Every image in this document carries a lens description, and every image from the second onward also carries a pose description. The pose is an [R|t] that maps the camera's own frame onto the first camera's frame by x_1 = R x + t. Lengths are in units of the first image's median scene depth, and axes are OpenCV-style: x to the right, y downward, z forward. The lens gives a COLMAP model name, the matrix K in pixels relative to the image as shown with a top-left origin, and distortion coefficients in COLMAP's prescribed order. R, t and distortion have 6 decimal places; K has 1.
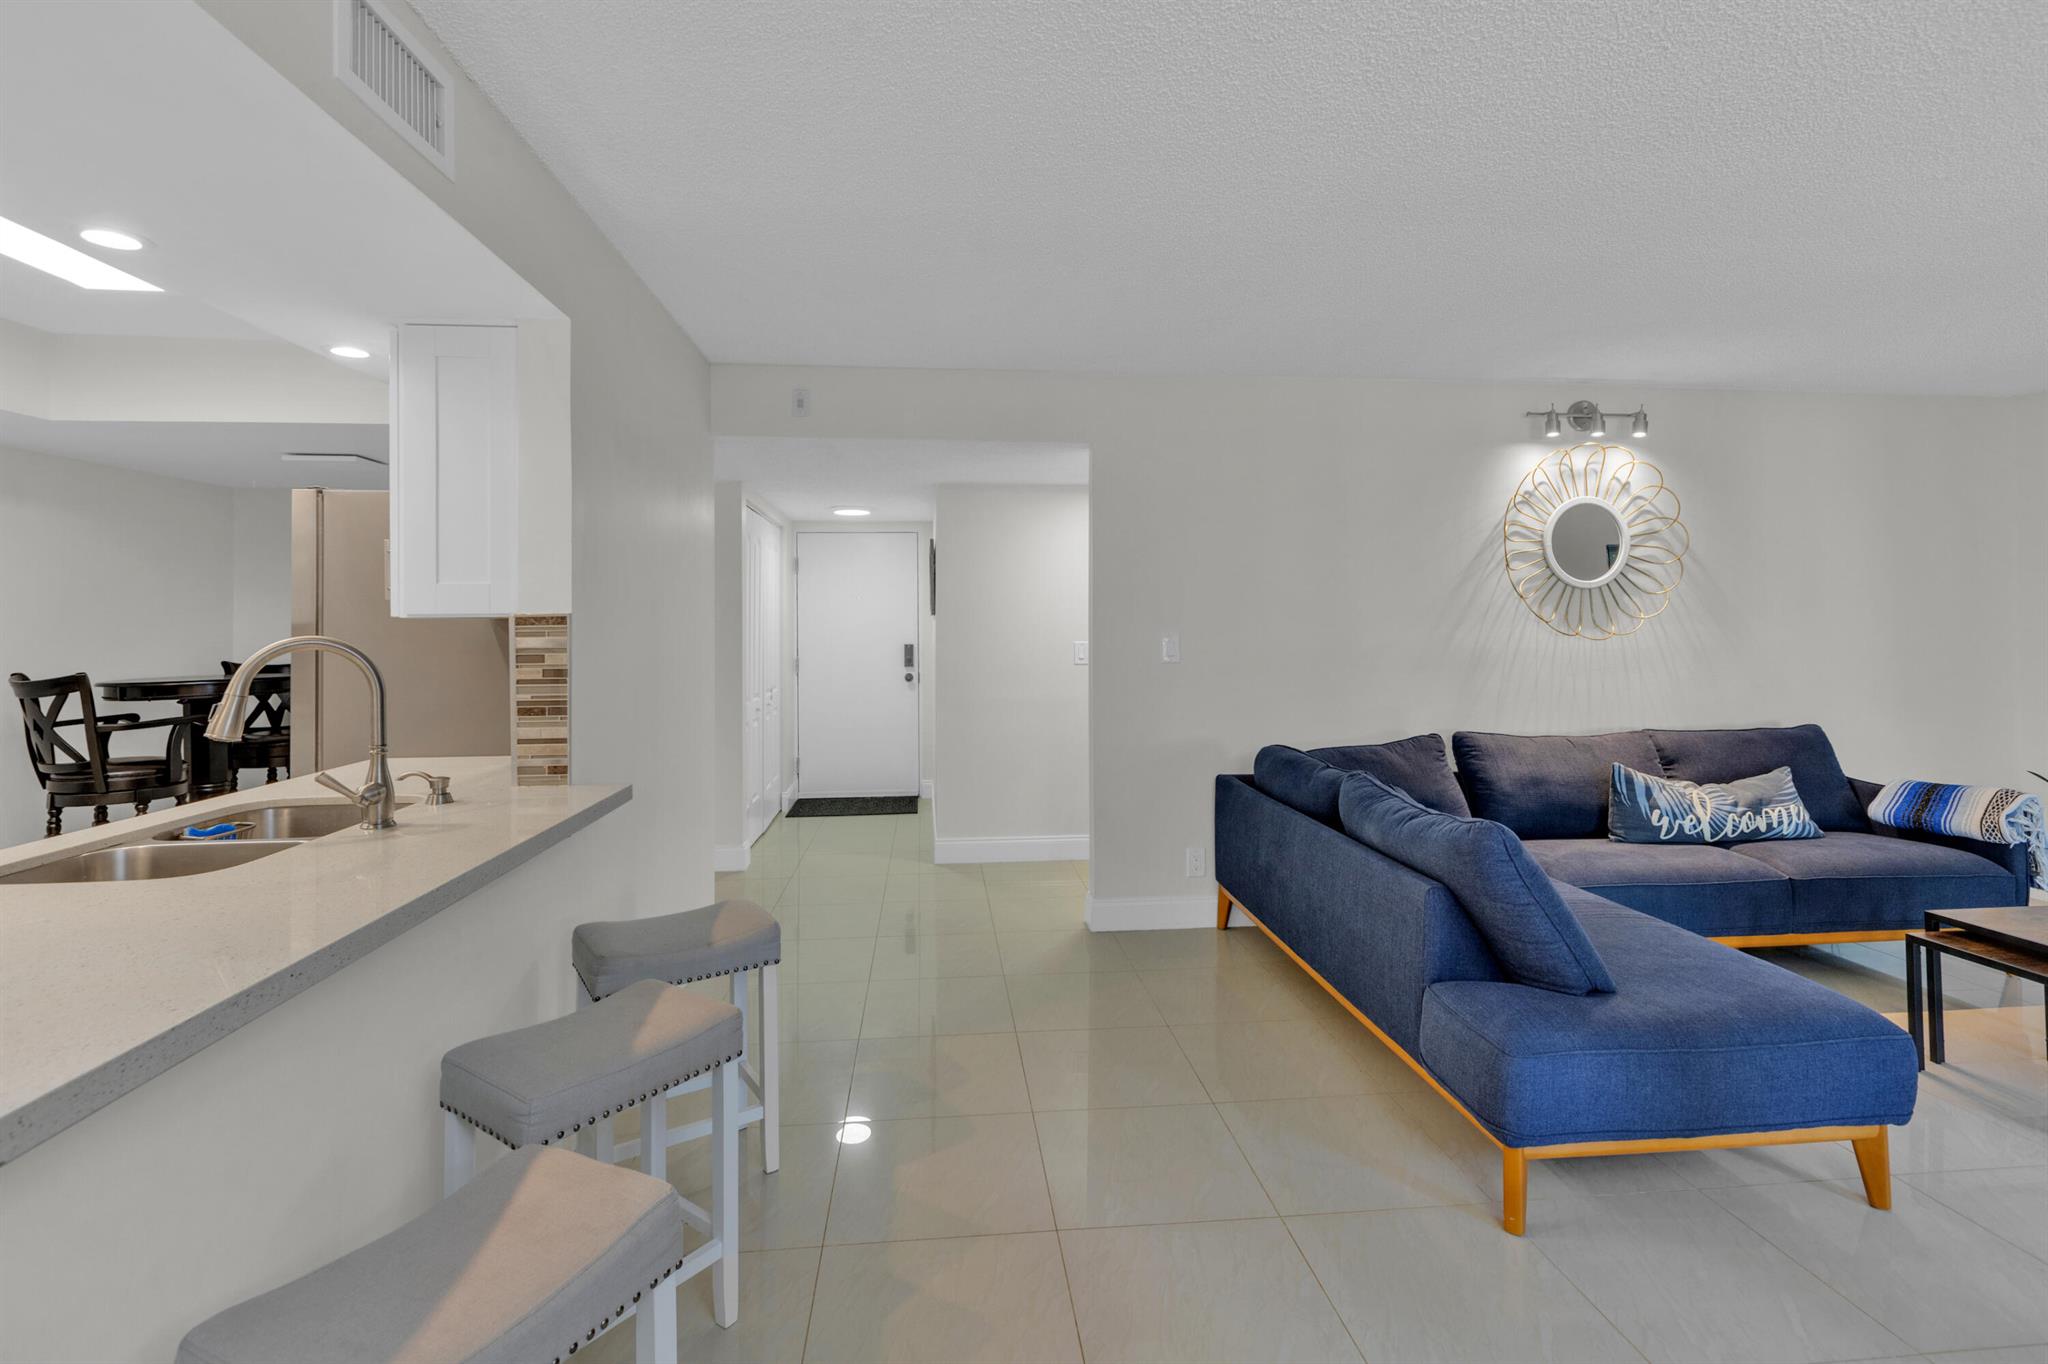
lens RADIAL K [[962.9, 0, 1034.9], [0, 962.9, 629.7], [0, 0, 1]] dist [0.001430, 0.000343]
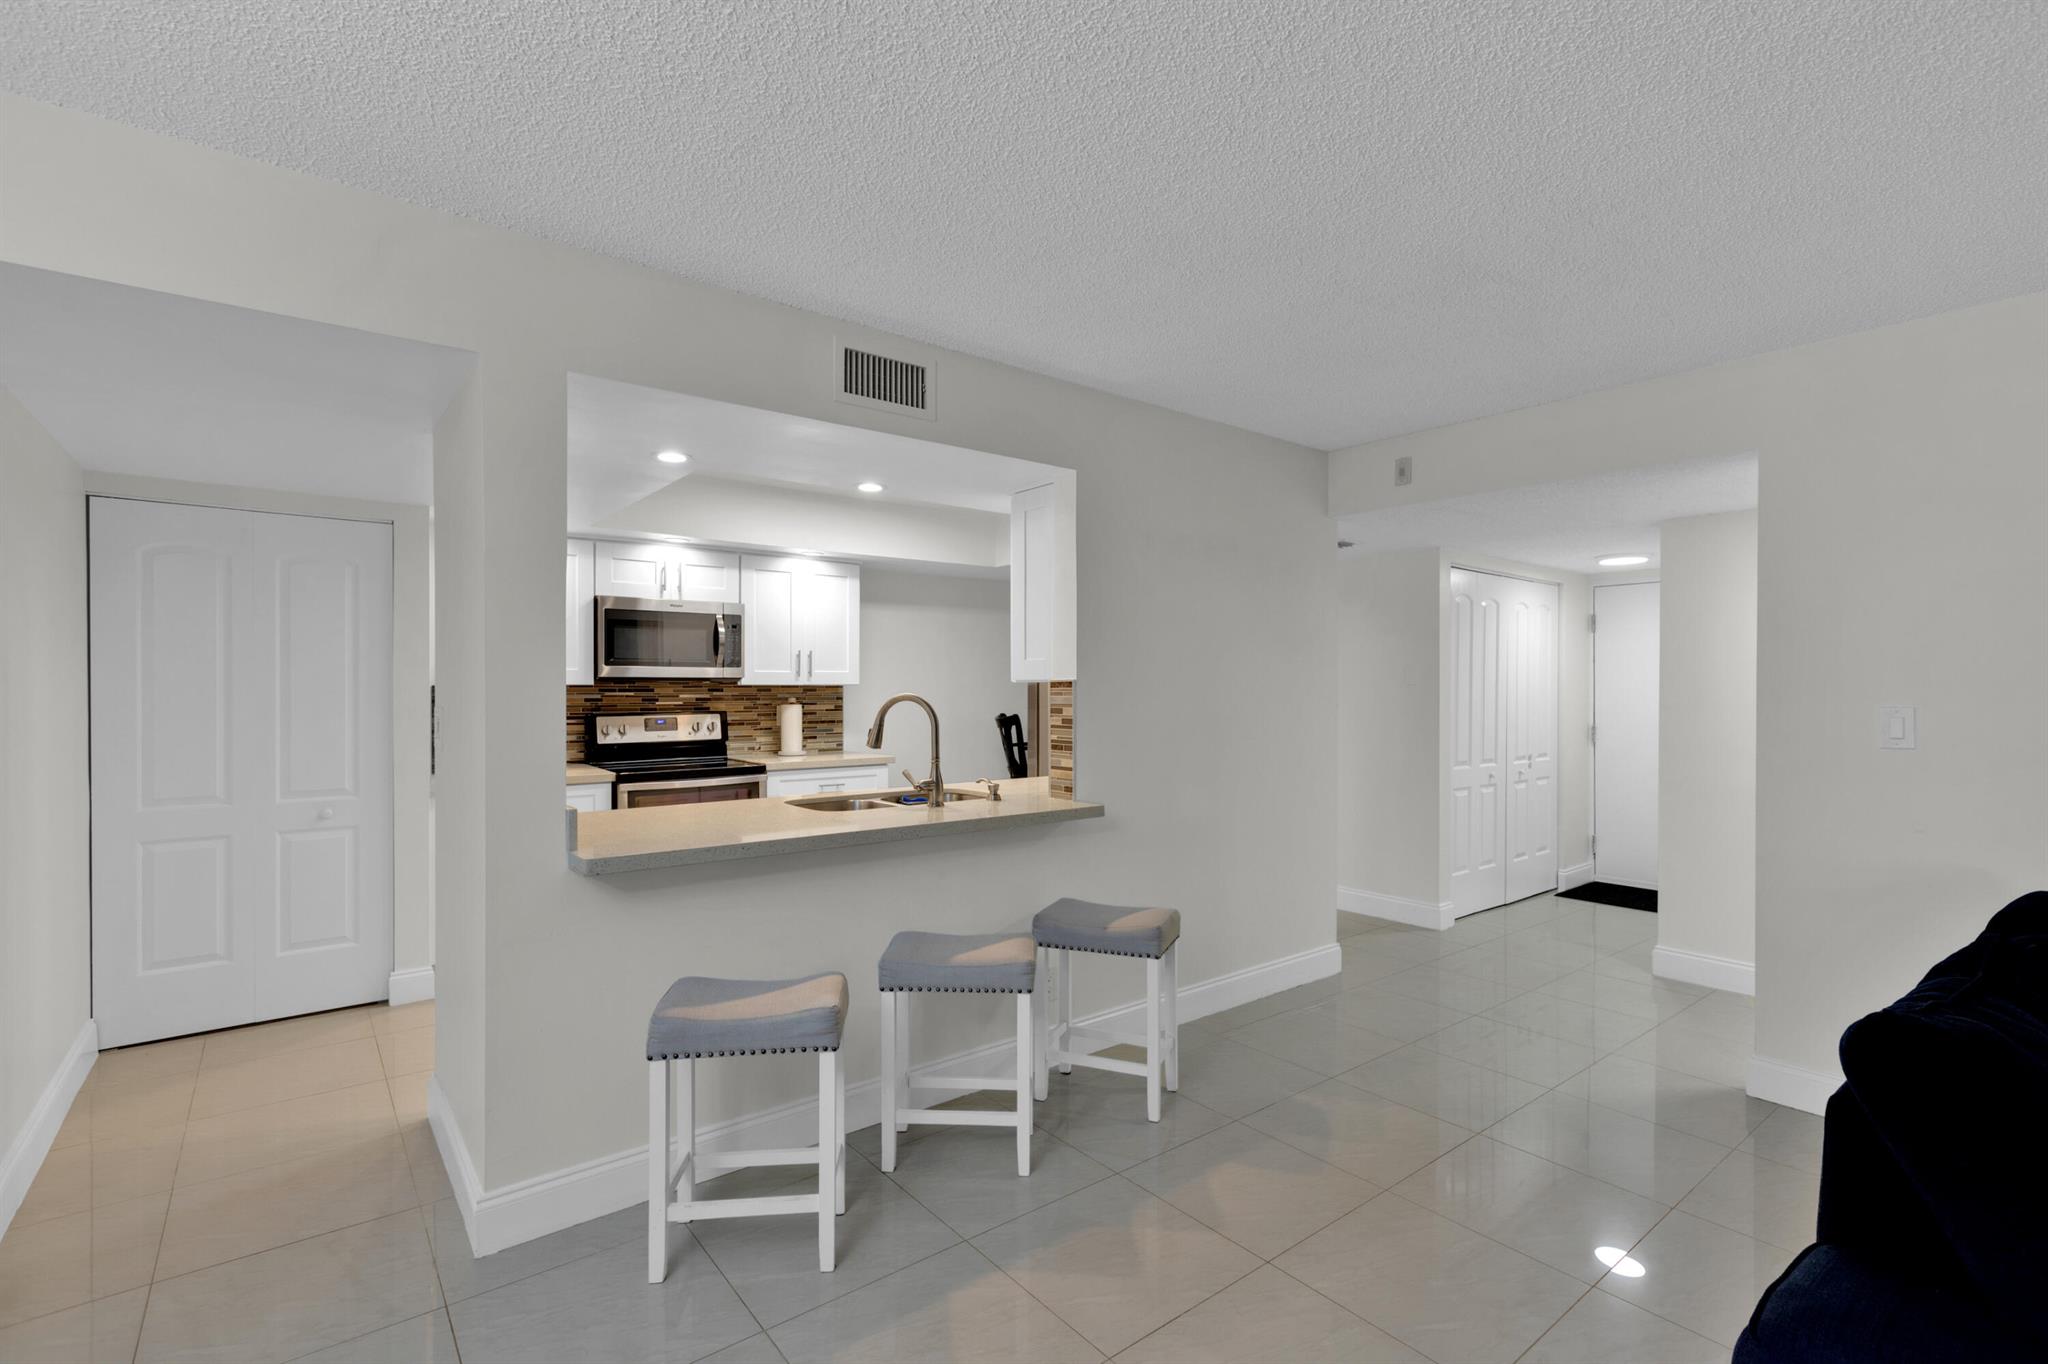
lens RADIAL K [[950.6, 0, 1022.4], [0, 950.6, 693.4], [0, 0, 1]] dist [0.014650, 0.000236]
pose [[0.551095, 0.010711, -0.834374, 0.259658], [-0.008635, 0.999937, 0.007134, -0.002500], [0.834398, 0.003273, 0.551153, 0.064821]]
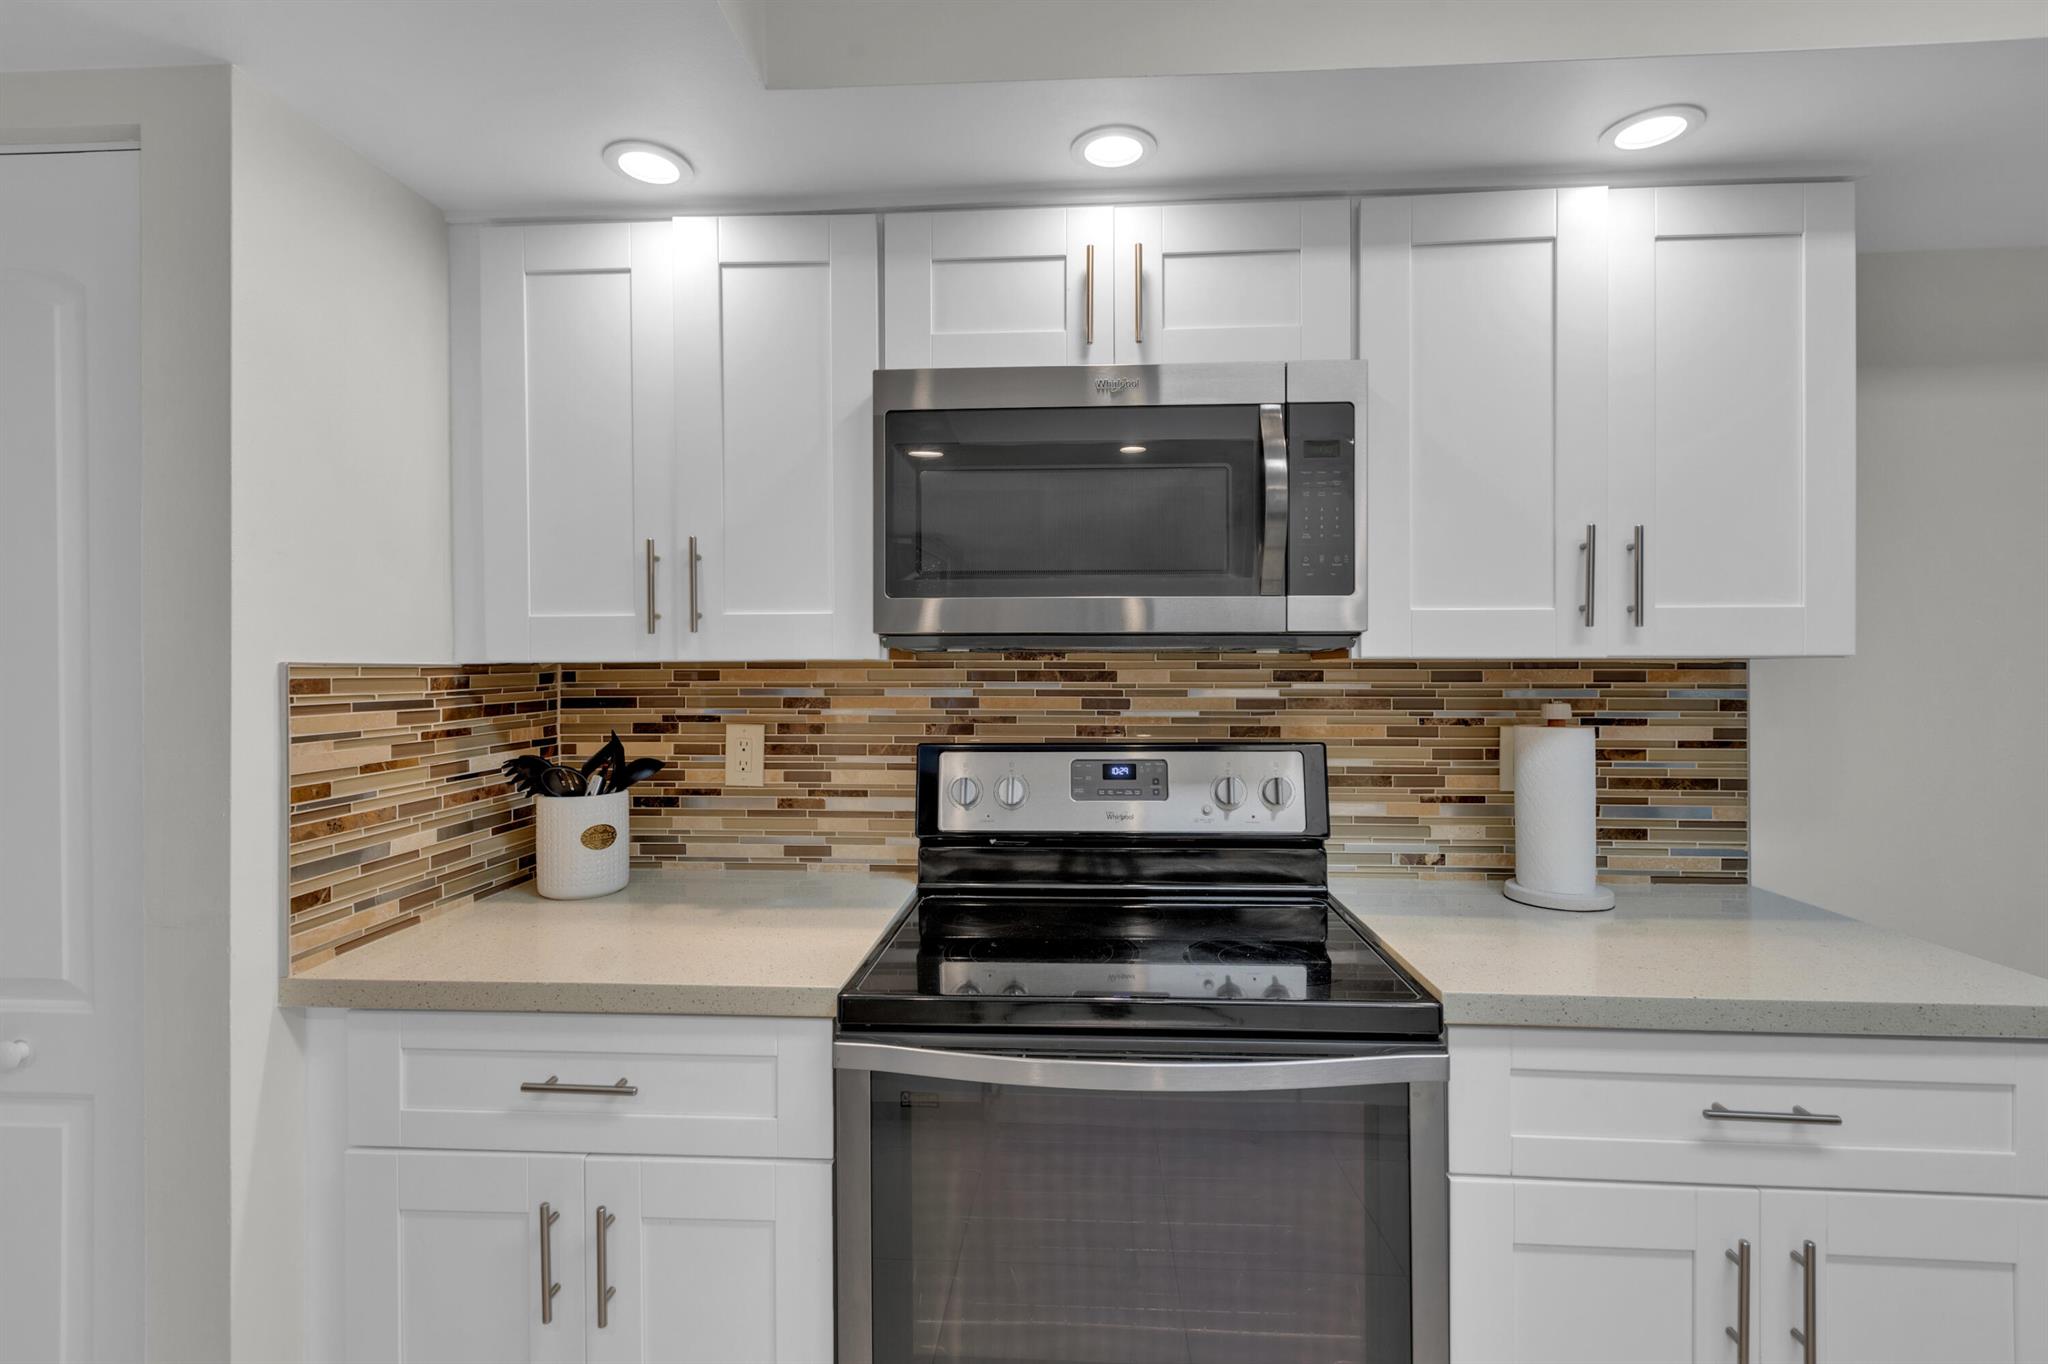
lens RADIAL K [[895.4, 0, 1051.7], [0, 895.4, 668.0], [0, 0, 1]] dist [0.020743, 0.000026]
pose [[-0.147266, -0.004135, -0.989088, -0.398000], [-0.005296, 0.999980, -0.003392, 0.002269], [0.989083, 0.004738, -0.147285, 0.296636]]
